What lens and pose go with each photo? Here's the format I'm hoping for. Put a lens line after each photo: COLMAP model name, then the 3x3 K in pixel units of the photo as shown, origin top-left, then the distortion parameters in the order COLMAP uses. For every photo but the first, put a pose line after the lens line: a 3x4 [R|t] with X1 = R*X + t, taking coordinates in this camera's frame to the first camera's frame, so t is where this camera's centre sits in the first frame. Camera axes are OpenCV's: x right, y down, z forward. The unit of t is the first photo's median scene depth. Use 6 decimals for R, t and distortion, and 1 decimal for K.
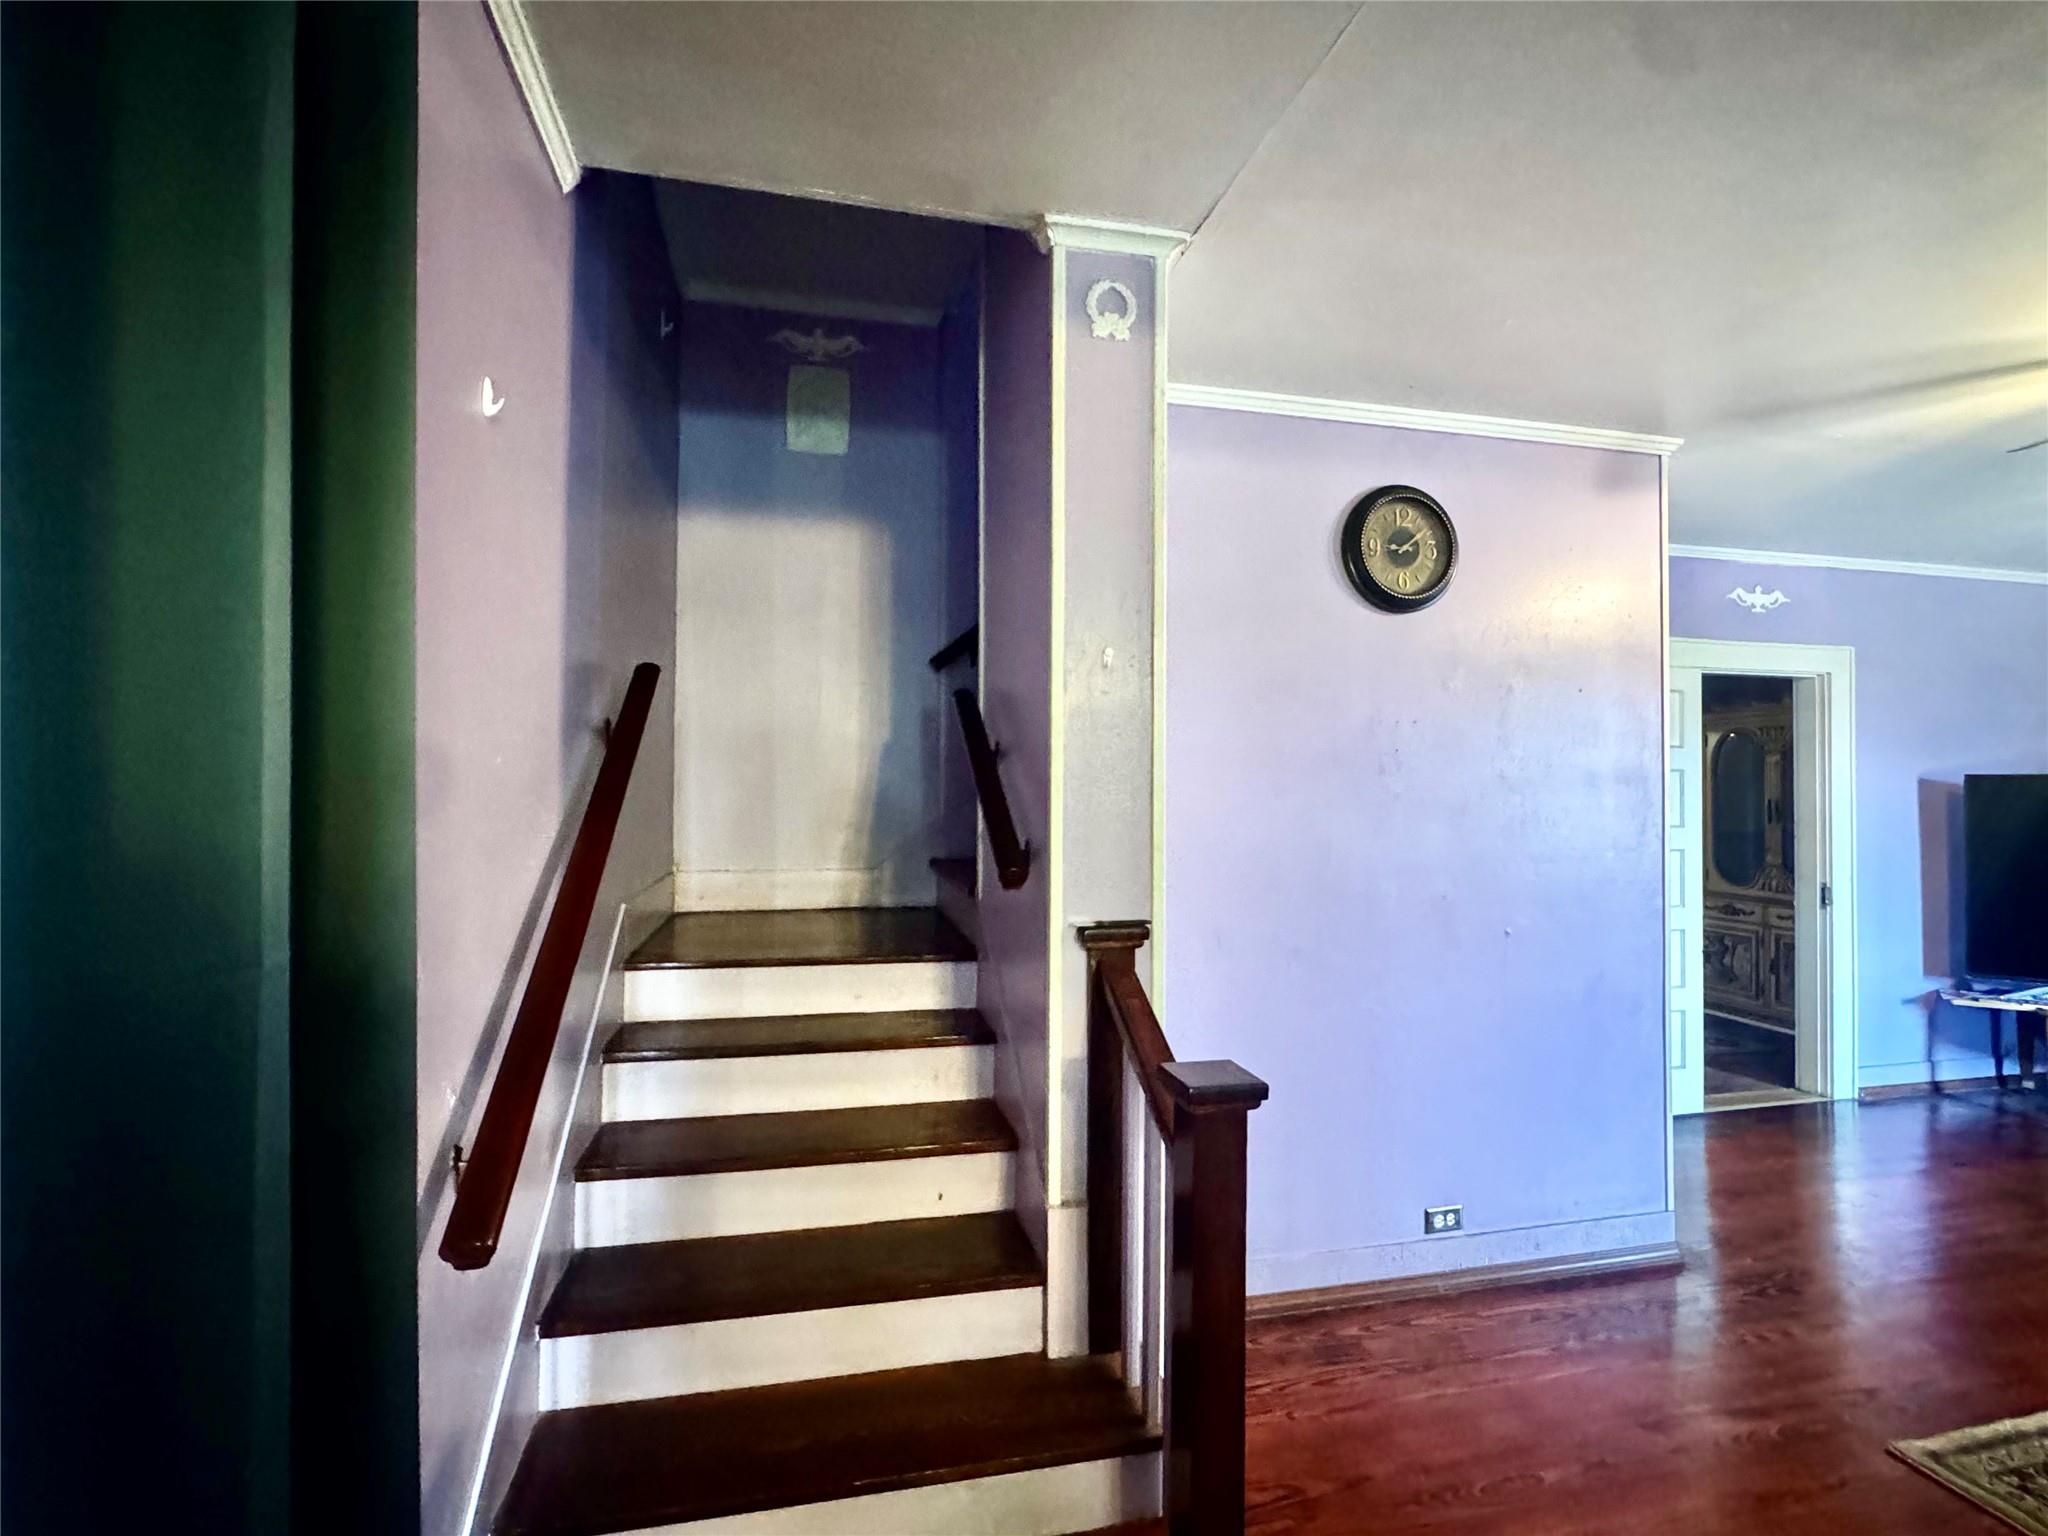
lens RADIAL K [[945.9, 0, 1022.8], [0, 945.9, 757.6], [0, 0, 1]] dist [-0.009281, -0.000059]
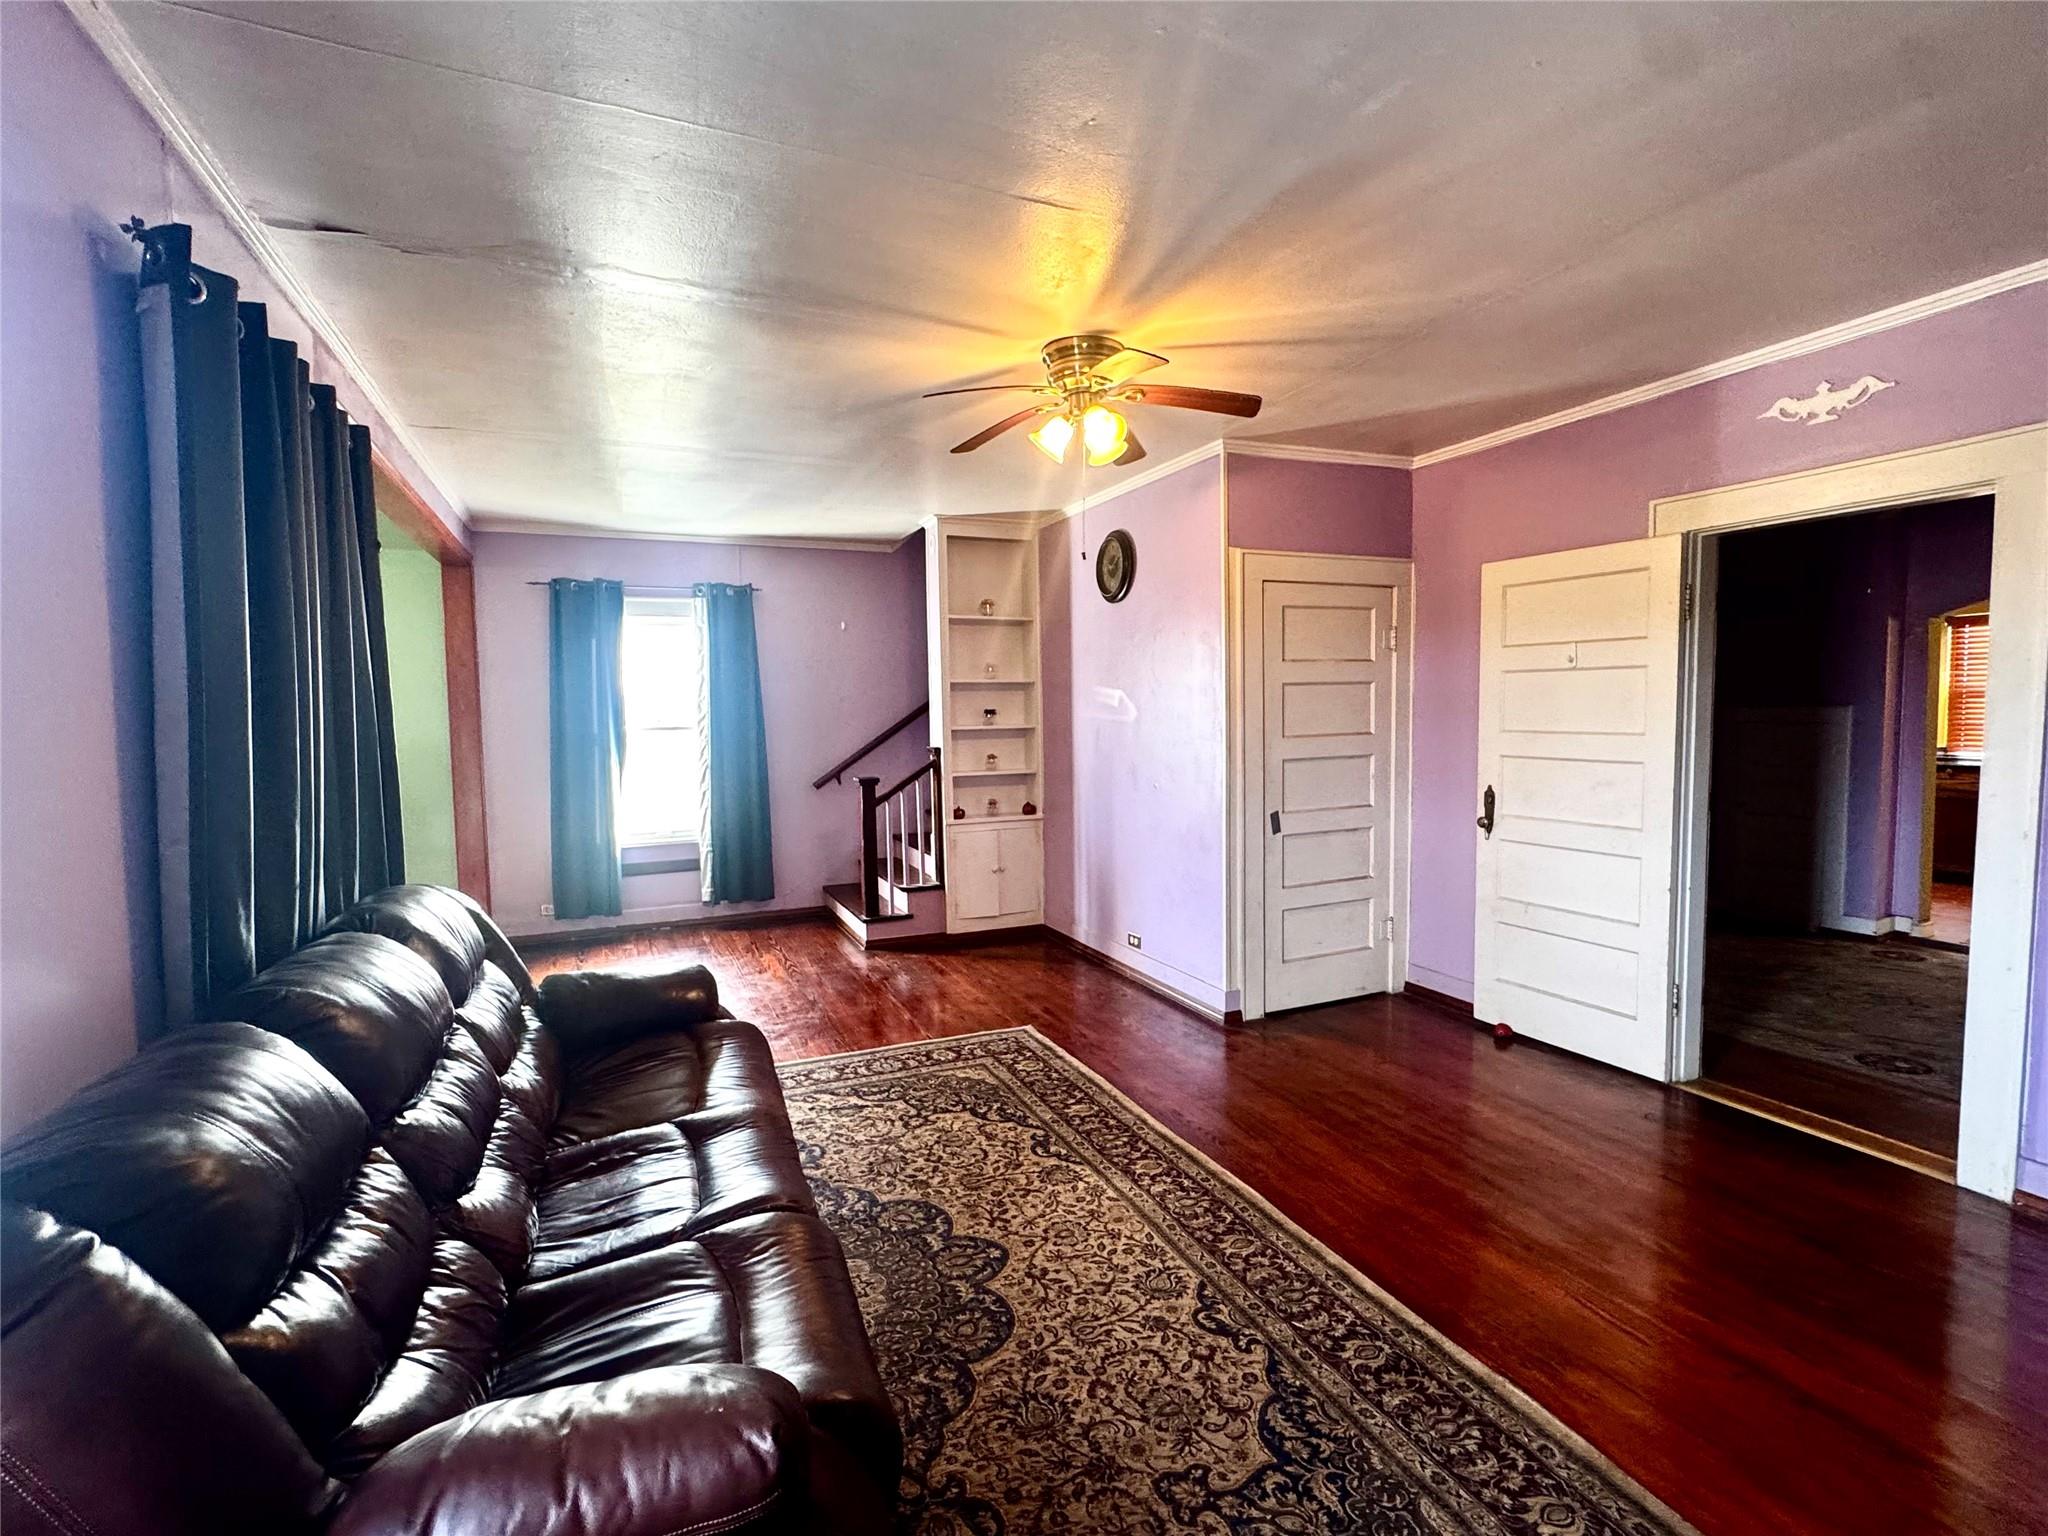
lens RADIAL K [[945.4, 0, 1020.7], [0, 945.4, 769.7], [0, 0, 1]] dist [-0.003694, 0.000758]
pose [[0.187860, 0.055624, -0.980619, 1.357064], [0.043281, 0.996956, 0.064843, 0.025082], [0.981242, -0.054623, 0.184881, 0.298101]]
